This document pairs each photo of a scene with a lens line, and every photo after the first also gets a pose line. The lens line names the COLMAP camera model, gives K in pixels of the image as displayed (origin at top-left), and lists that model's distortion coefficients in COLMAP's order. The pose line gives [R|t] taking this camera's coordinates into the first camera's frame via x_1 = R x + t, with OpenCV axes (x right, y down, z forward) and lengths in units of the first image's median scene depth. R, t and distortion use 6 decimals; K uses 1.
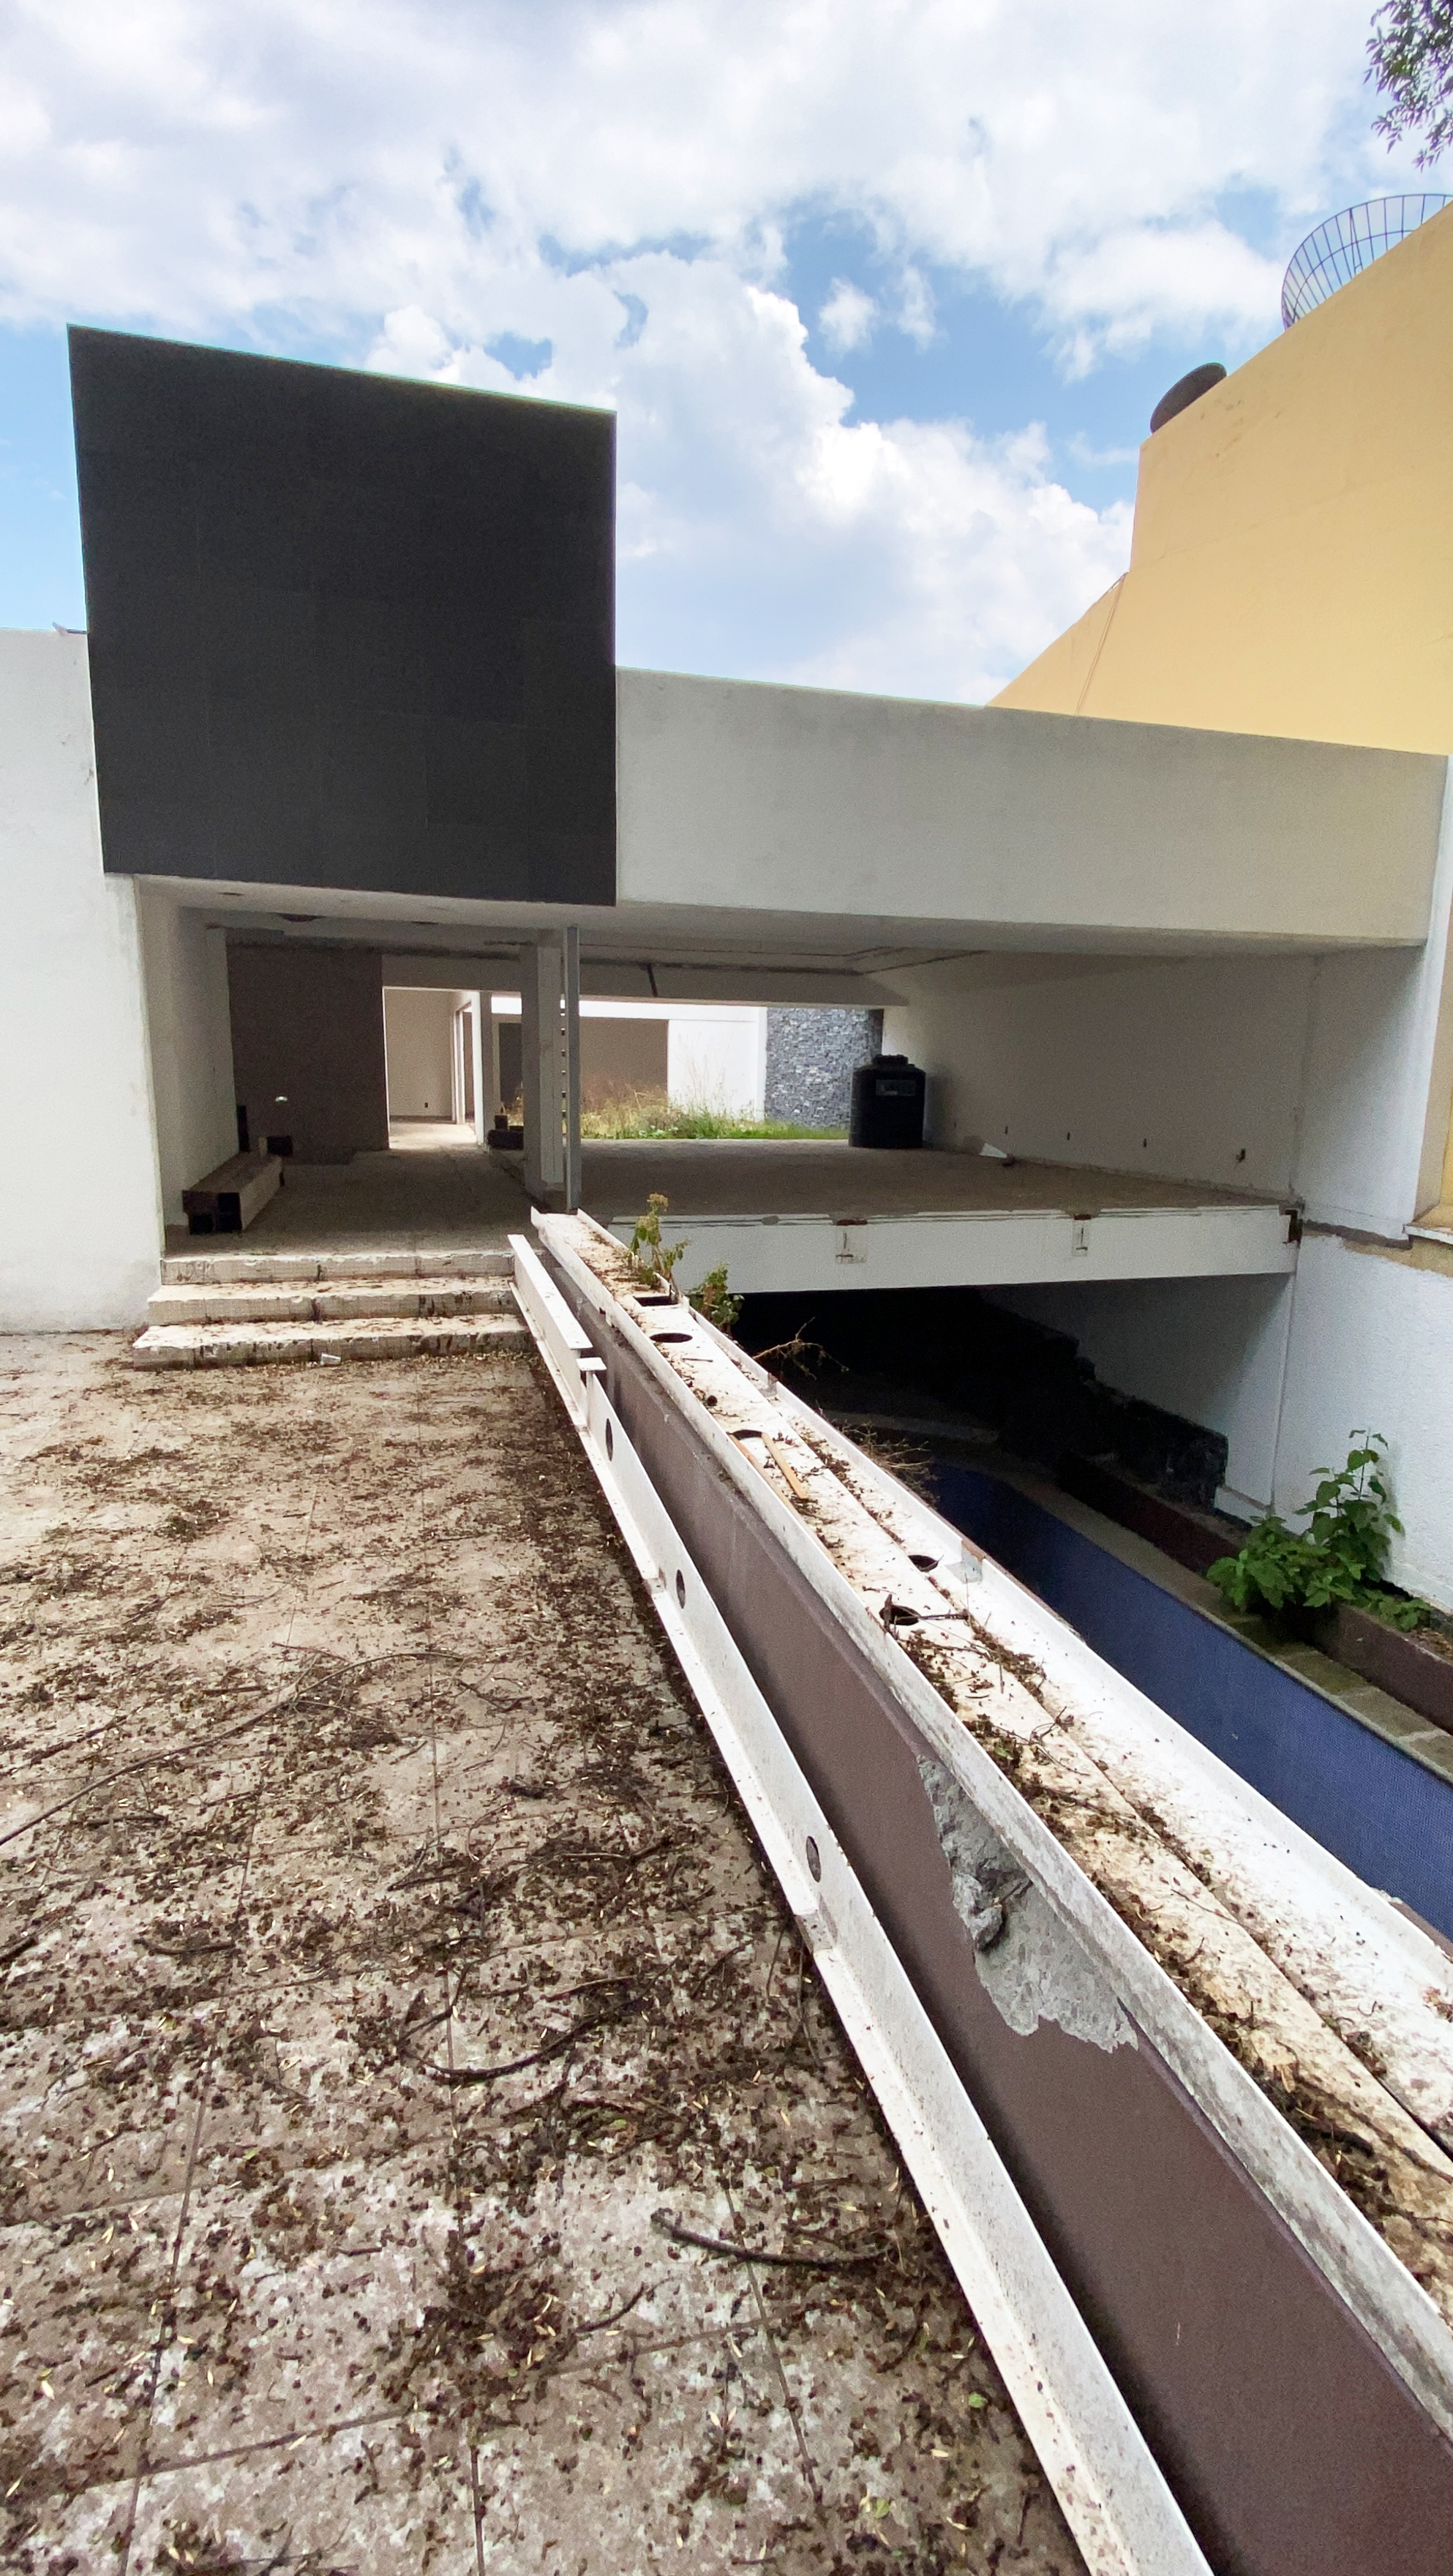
lens RADIAL K [[1185.2, 0, 723.5], [0, 1185.2, 1289.9], [0, 0, 1]] dist [0.077740, -0.094354]
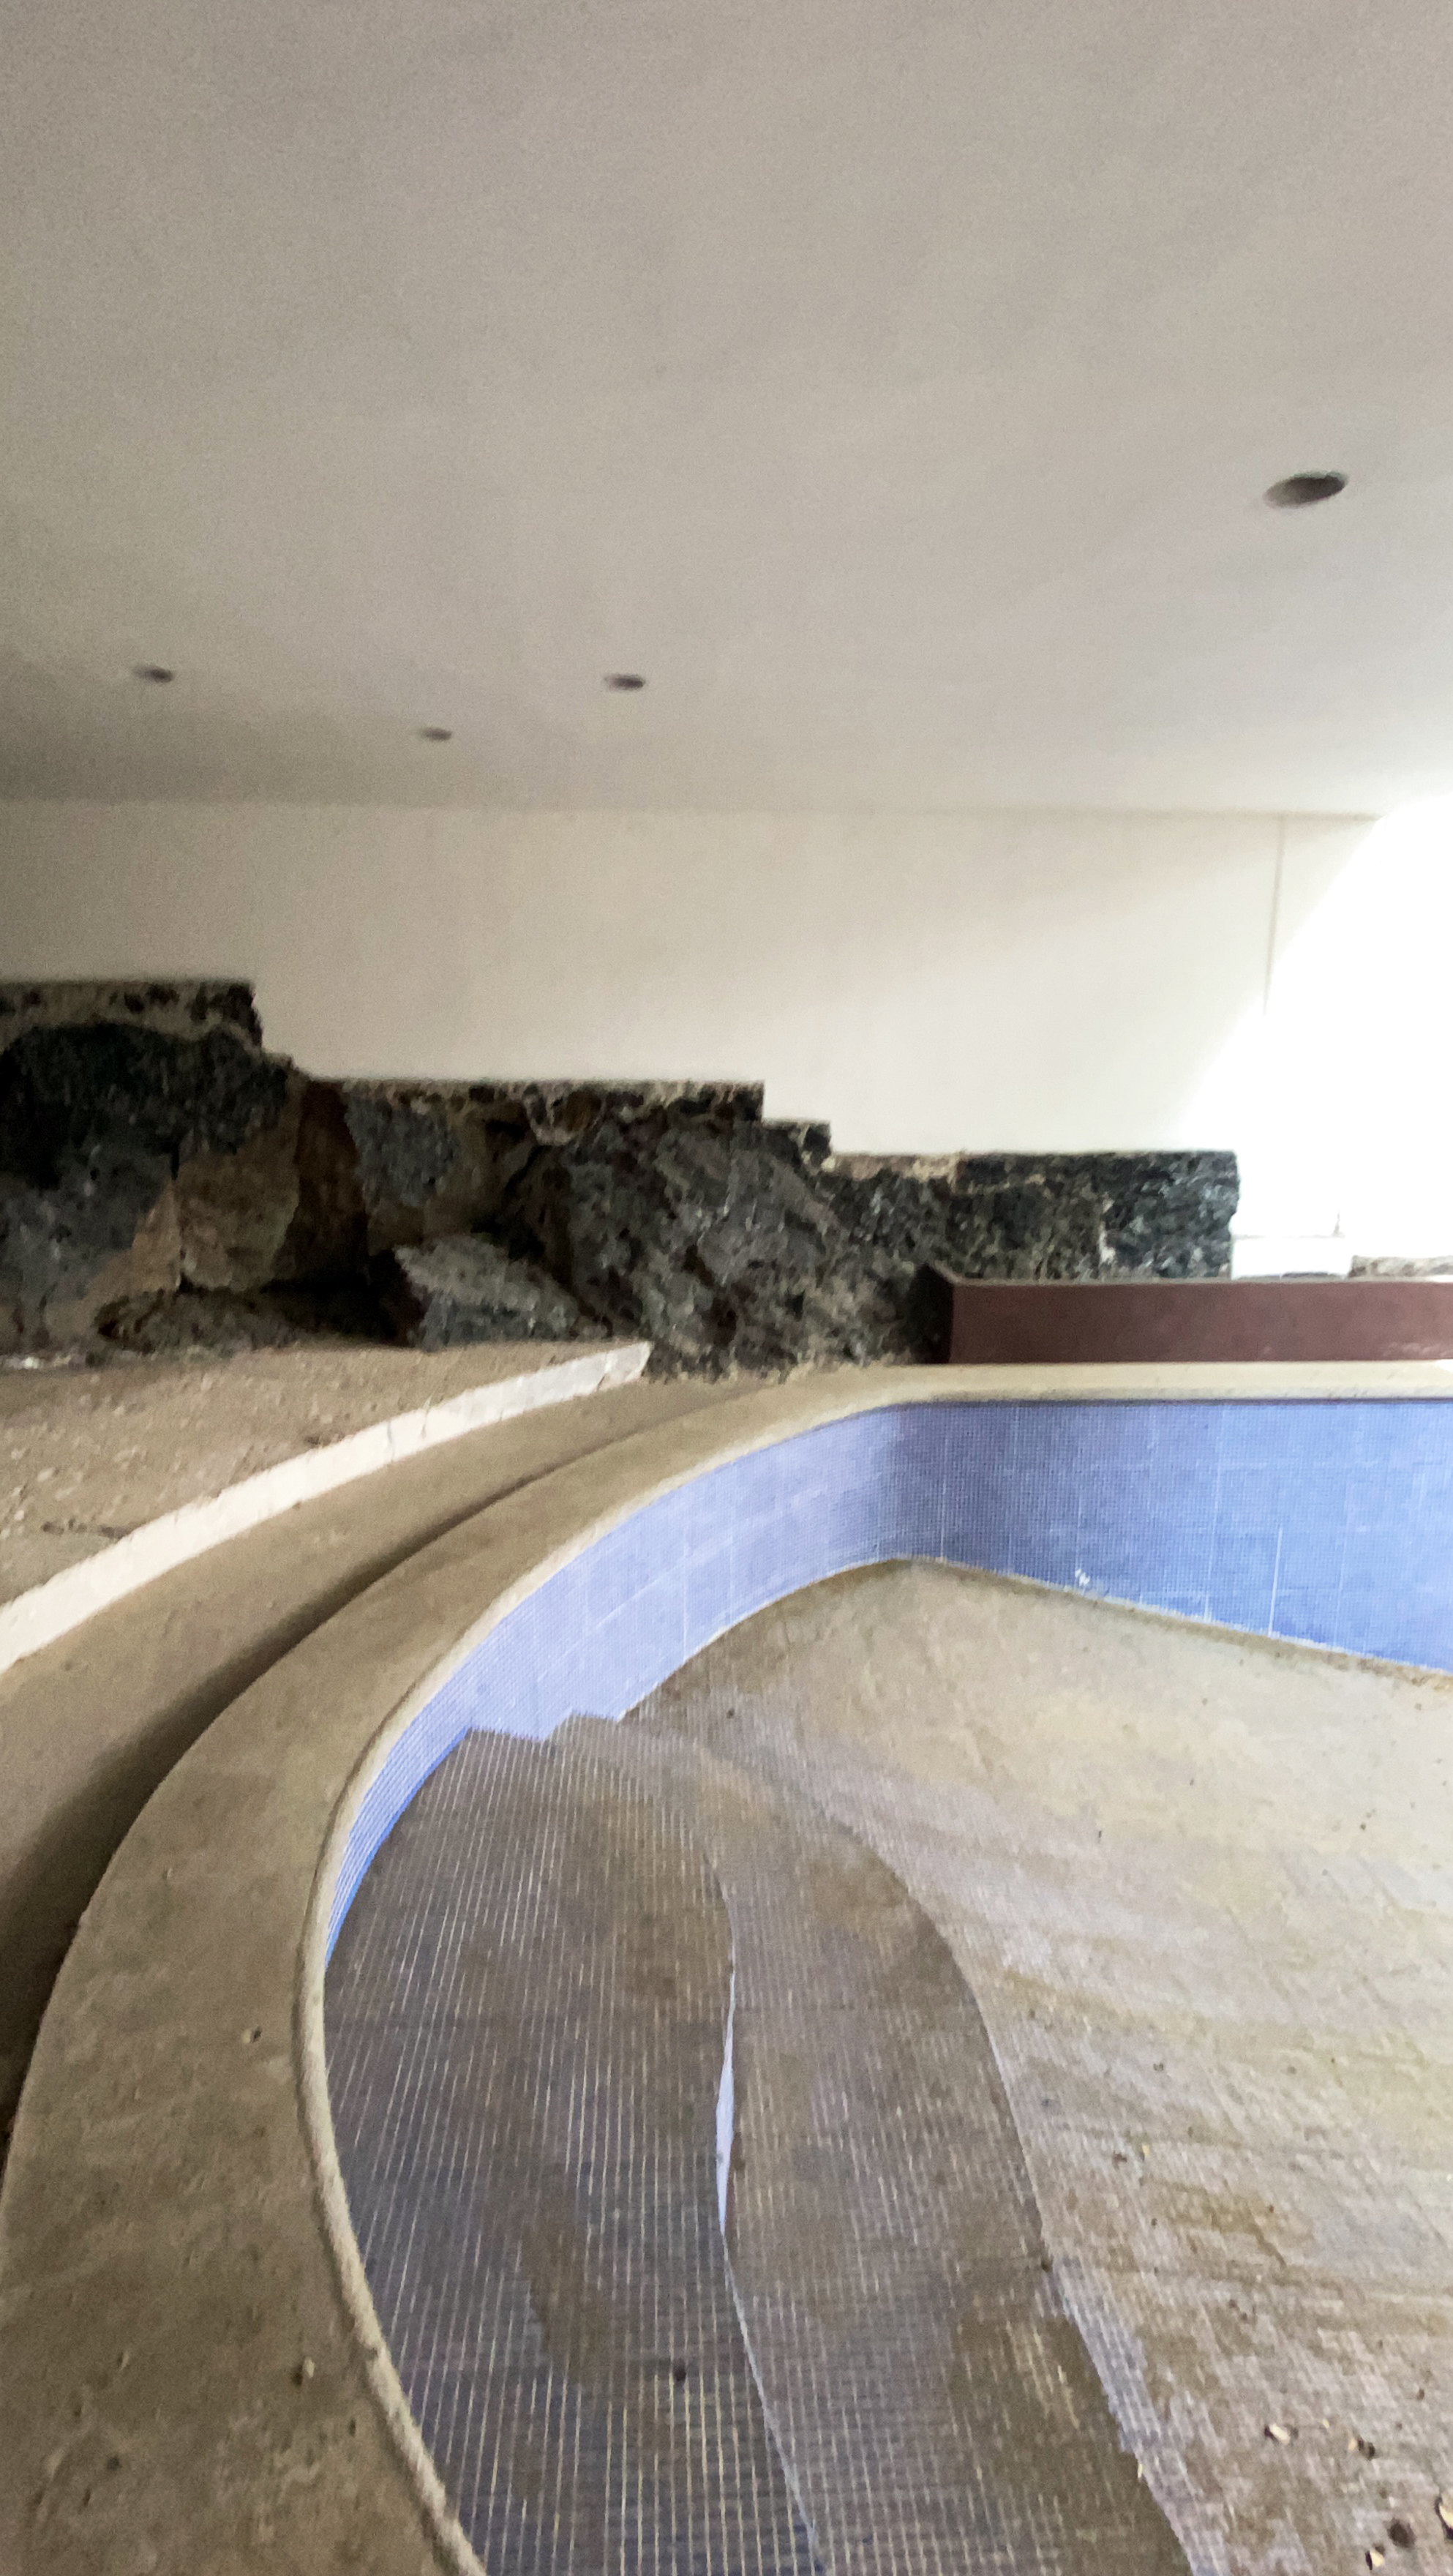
lens RADIAL K [[1185.2, 0, 723.5], [0, 1185.2, 1289.9], [0, 0, 1]] dist [0.077740, -0.094354]
pose [[0.214680, -0.207037, 0.954488, -0.215012], [0.184848, 0.968225, 0.168441, 0.054053], [-0.959033, 0.140274, 0.246129, 1.265391]]
